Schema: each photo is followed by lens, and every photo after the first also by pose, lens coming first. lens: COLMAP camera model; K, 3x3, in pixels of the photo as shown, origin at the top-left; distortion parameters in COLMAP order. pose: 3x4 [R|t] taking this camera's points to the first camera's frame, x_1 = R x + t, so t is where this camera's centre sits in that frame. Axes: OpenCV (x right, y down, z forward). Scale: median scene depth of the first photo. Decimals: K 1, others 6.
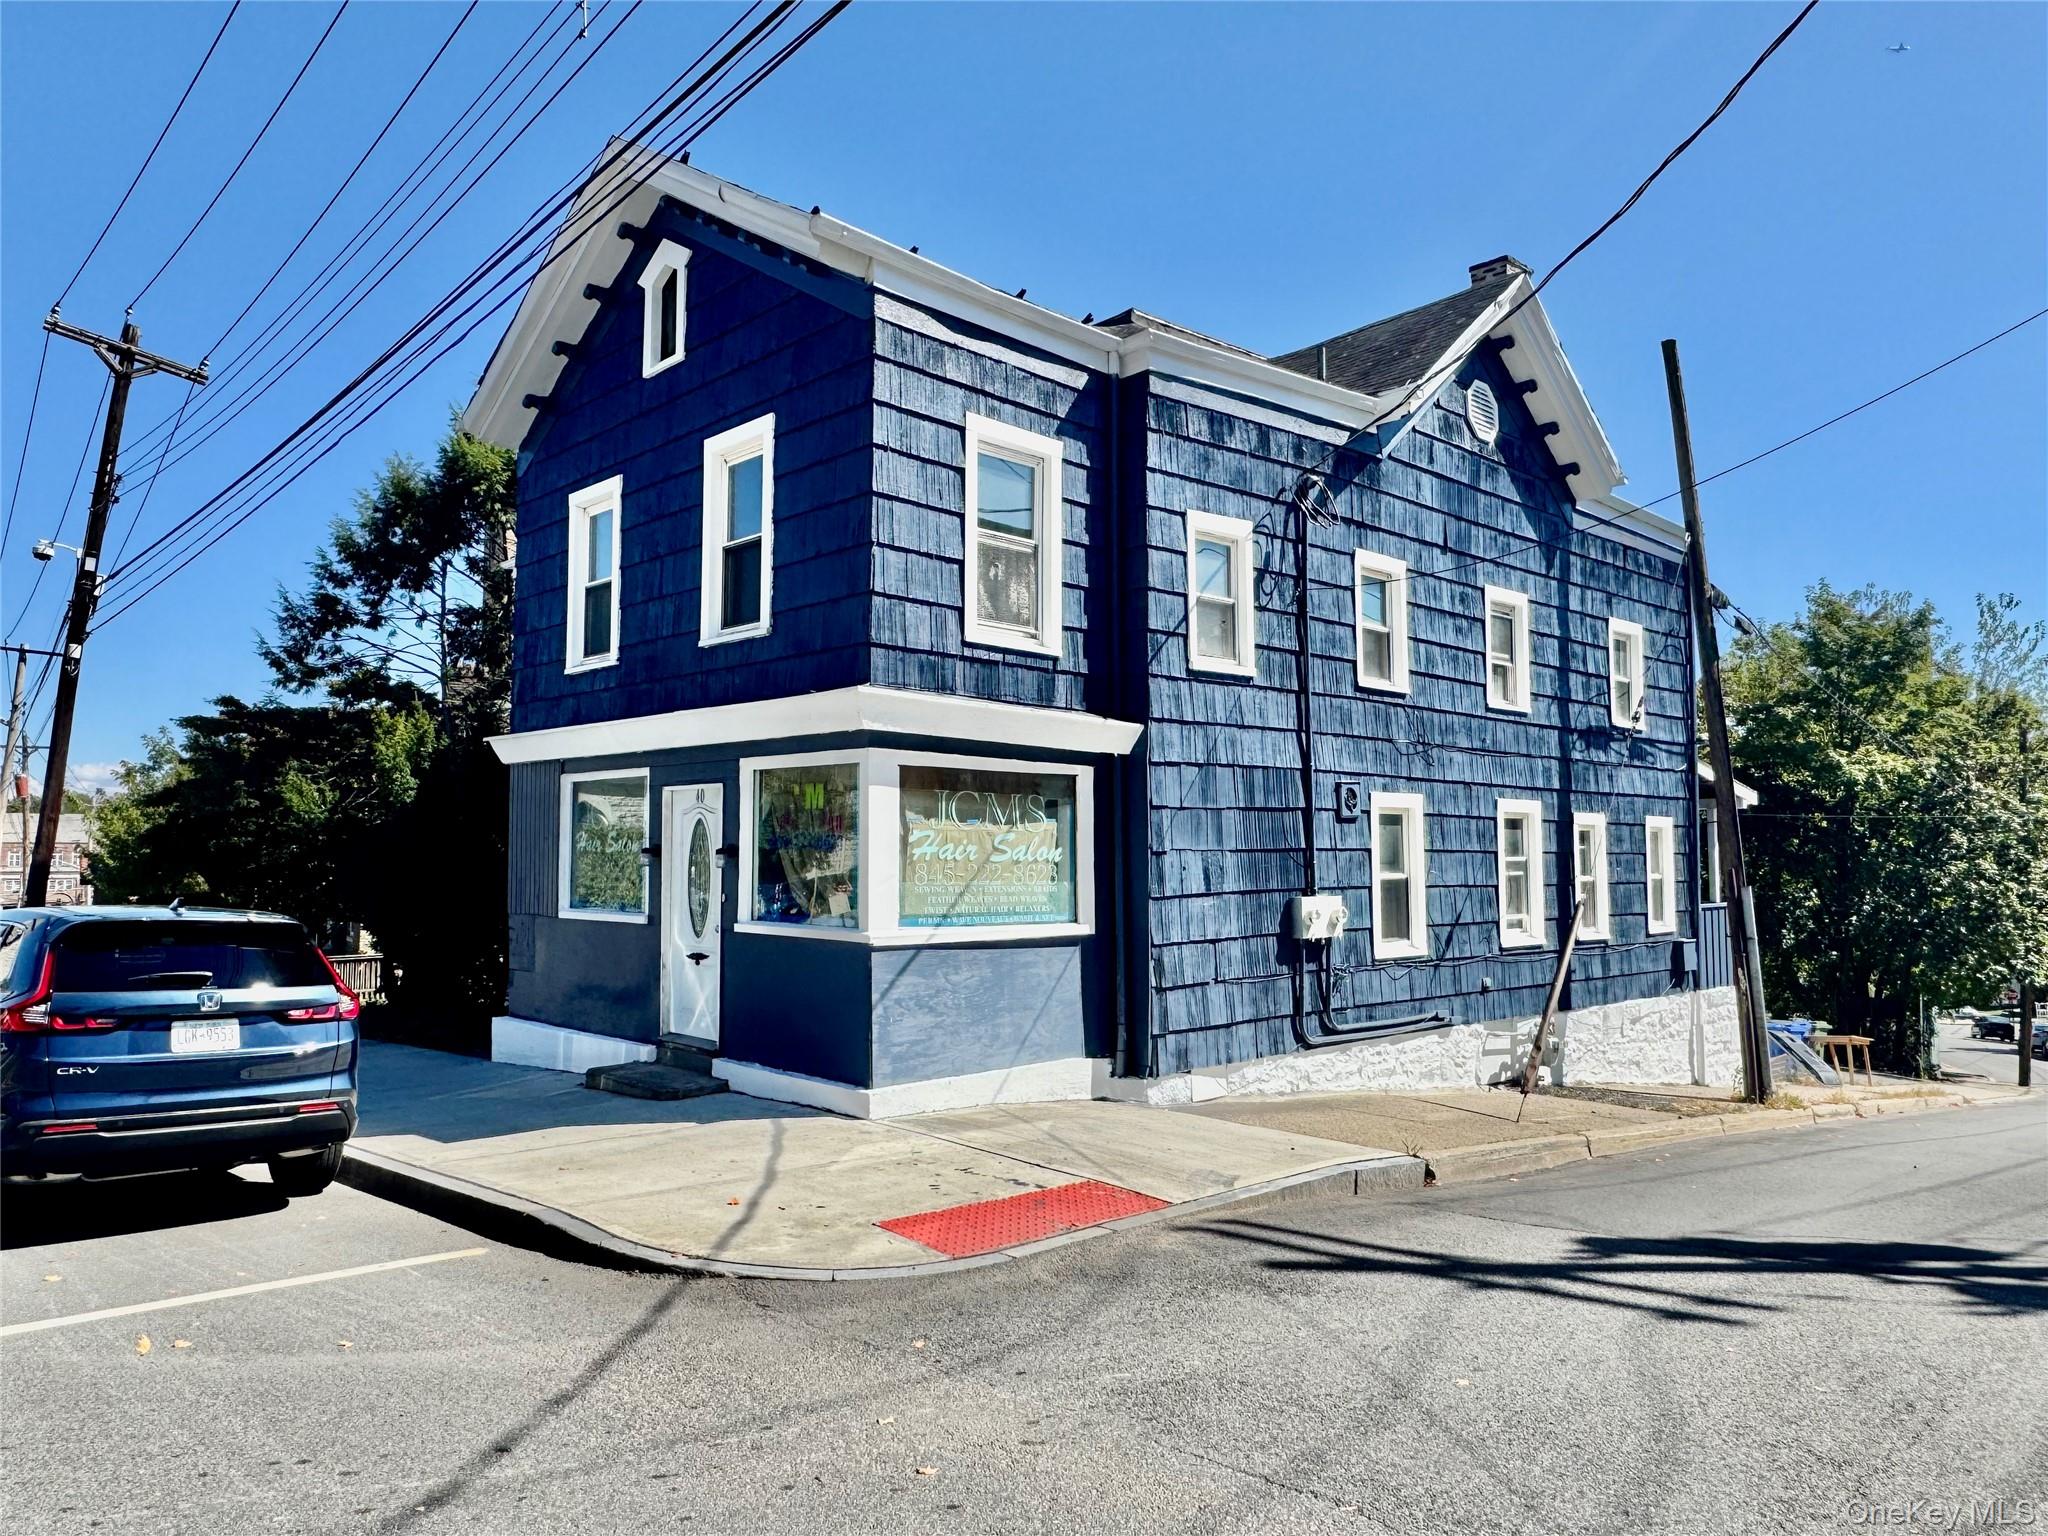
lens RADIAL K [[1367.3, 0, 1022.3], [0, 1367.3, 768.4], [0, 0, 1]] dist [0.002548, 0.000340]
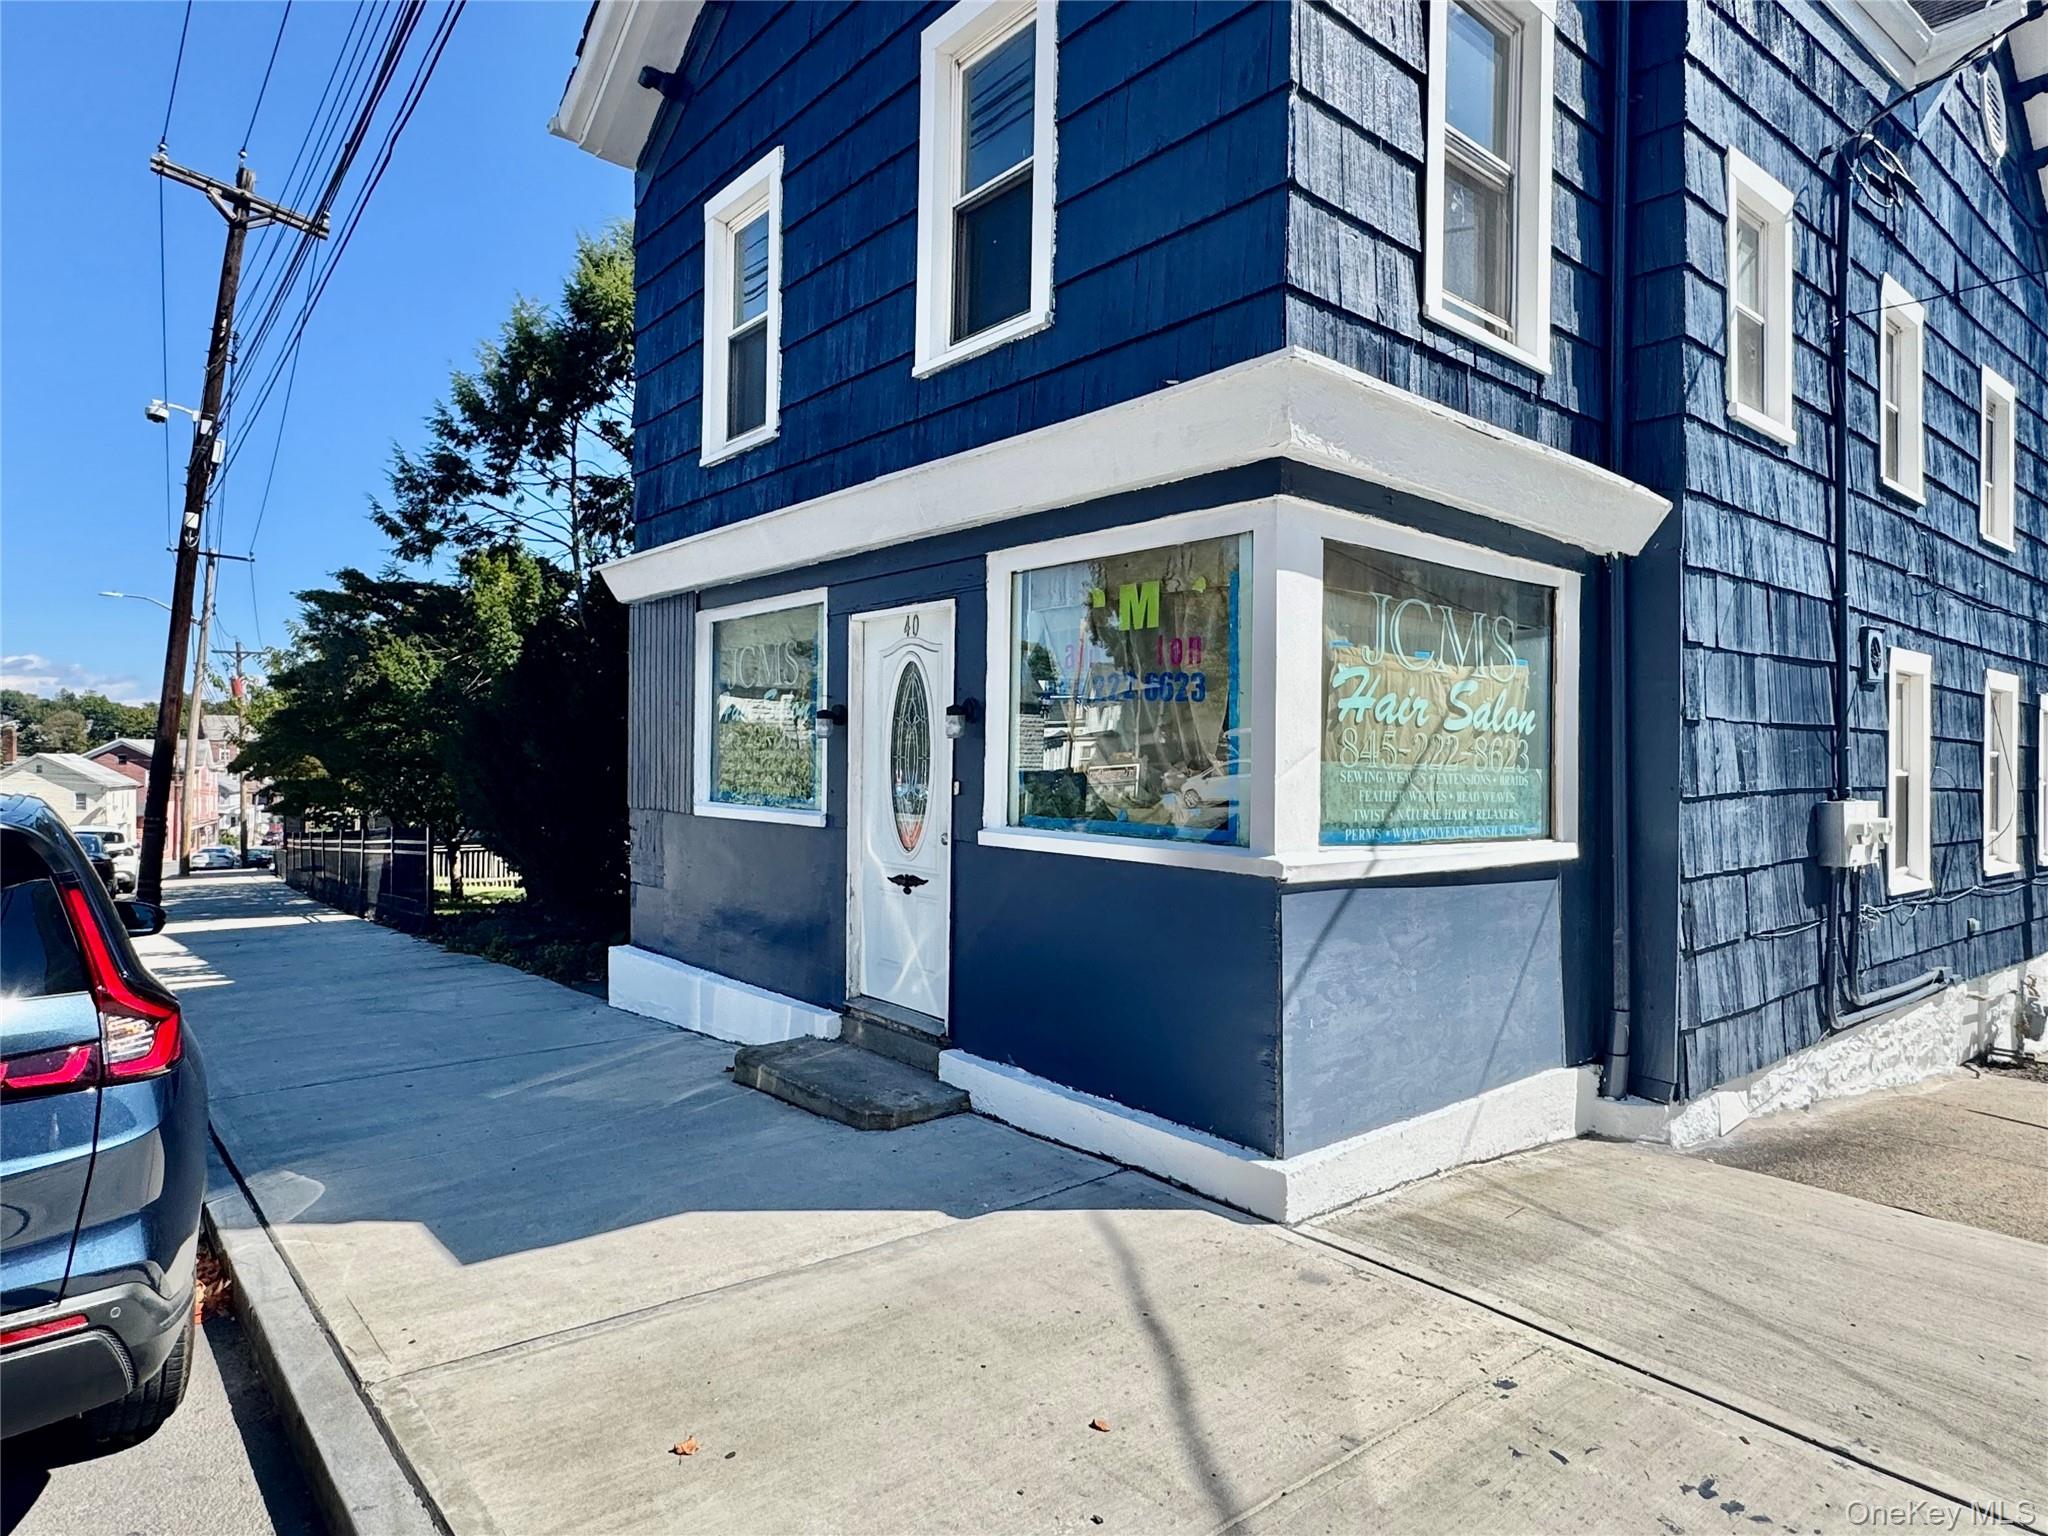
lens RADIAL K [[1198.0, 0, 1025.5], [0, 1198.0, 755.0], [0, 0, 1]] dist [0.001296, -0.000078]
pose [[0.997842, 0.012776, -0.064405, -0.143194], [-0.009058, 0.998293, 0.057701, 0.045760], [0.065032, -0.056993, 0.996254, 0.440859]]
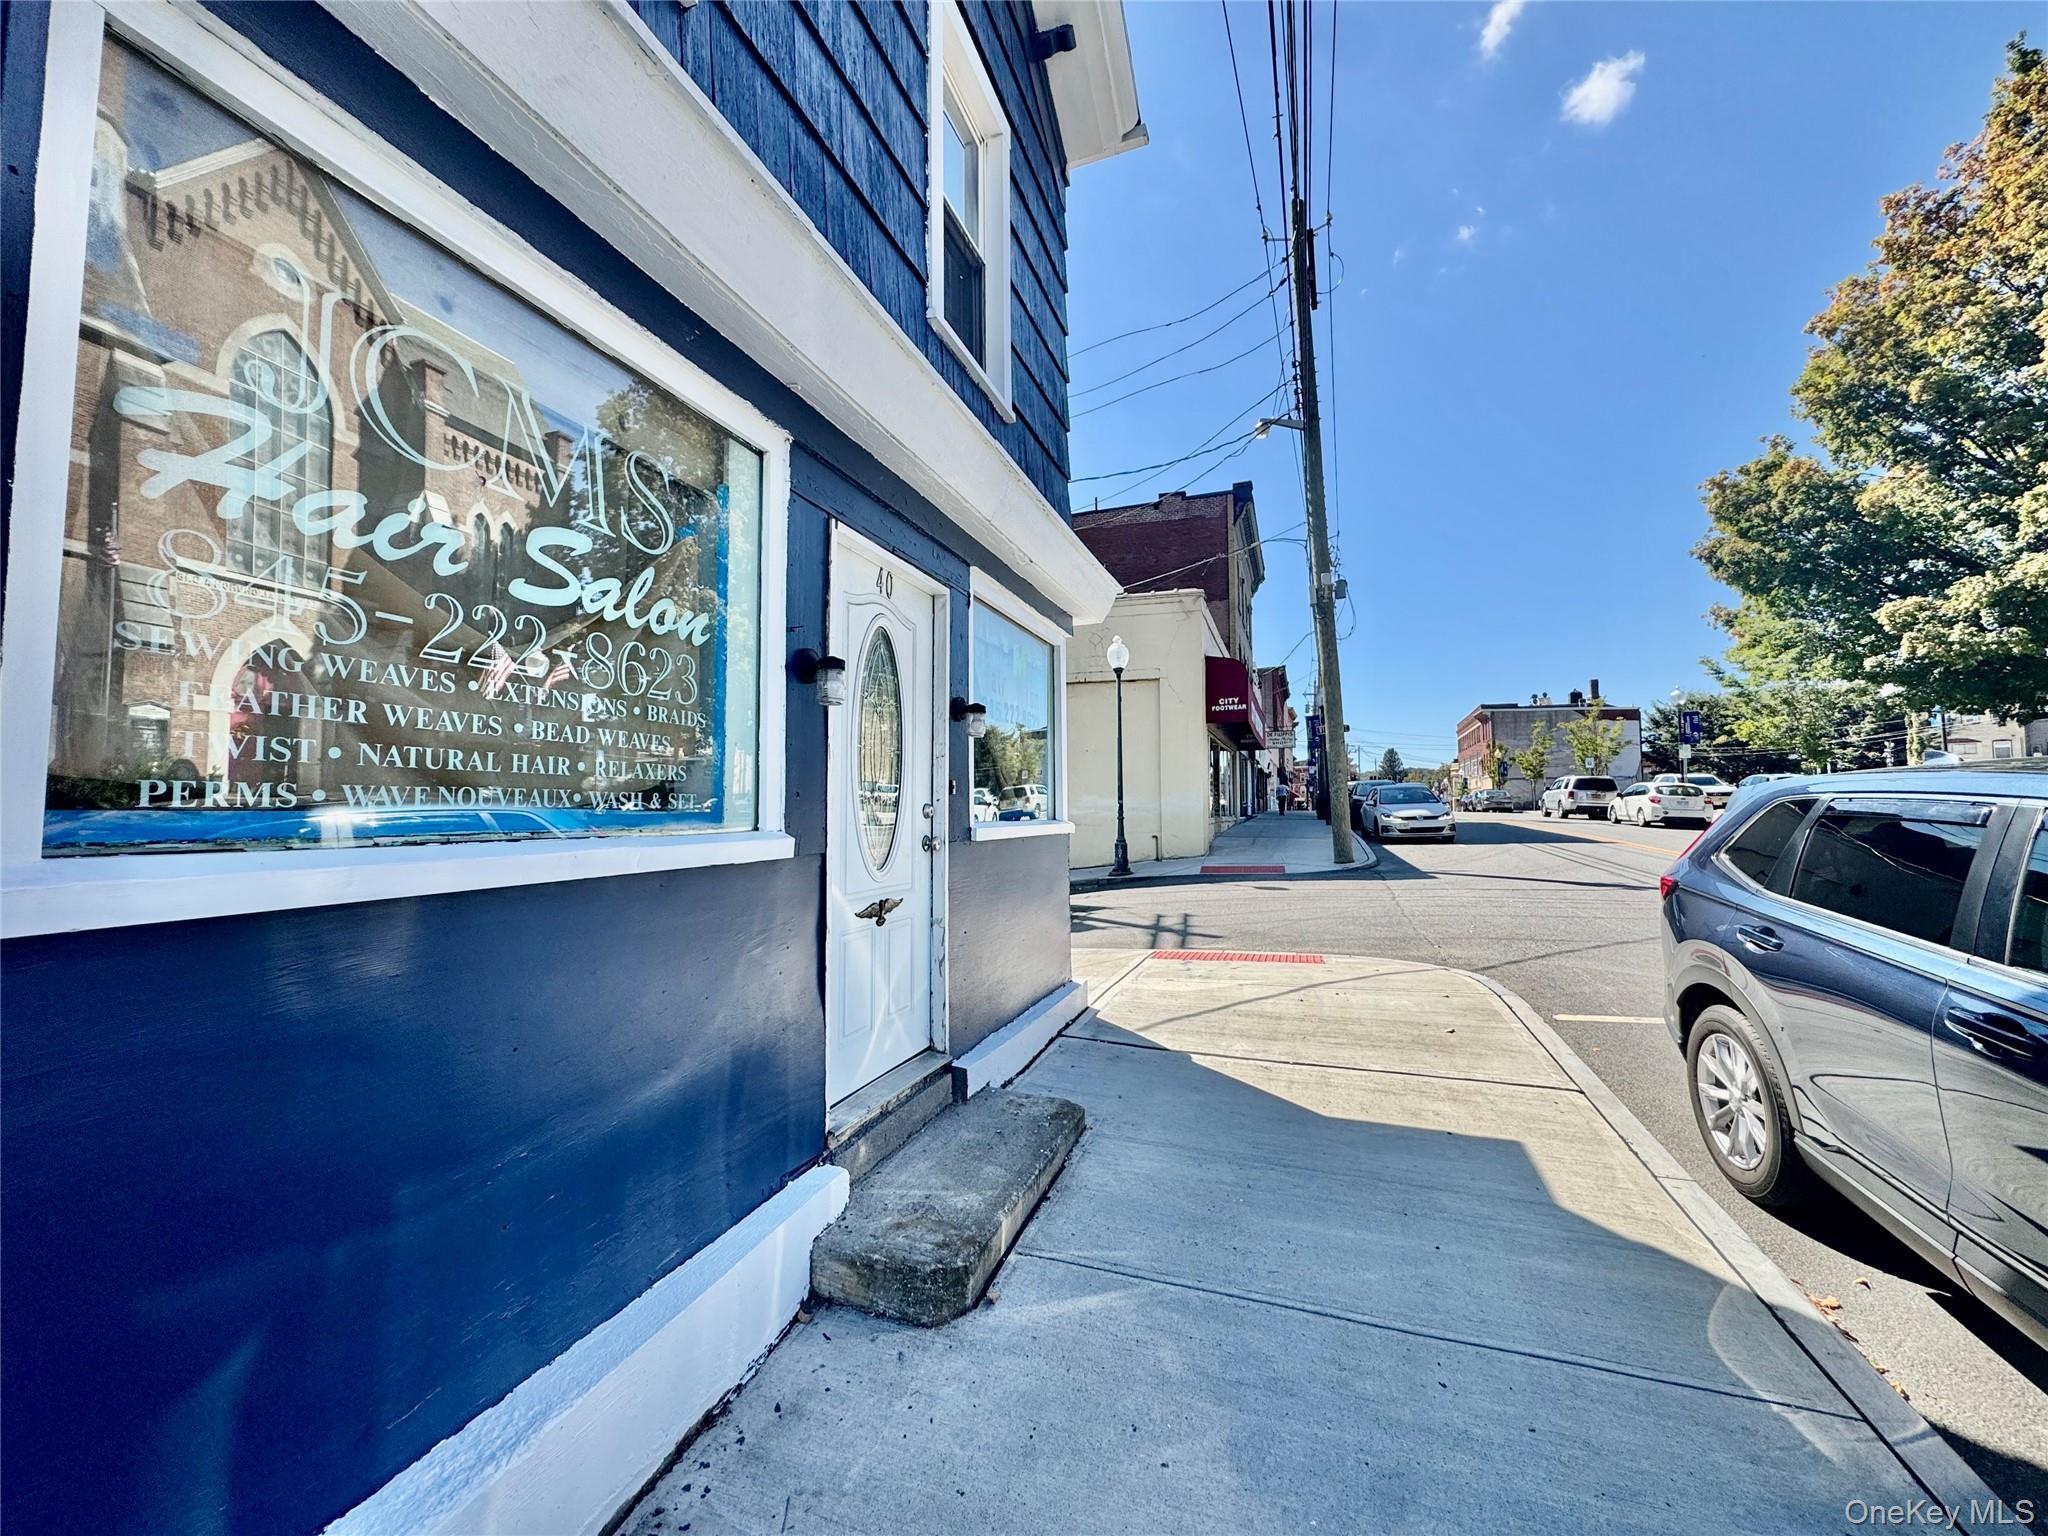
lens RADIAL K [[816.5, 0, 1019.0], [0, 816.5, 764.7], [0, 0, 1]] dist [0.001818, -0.000084]
pose [[-0.456925, 0.046054, 0.888312, -0.501854], [-0.054019, 0.995379, -0.079390, 0.103458], [-0.887863, -0.084261, -0.452326, 1.054702]]
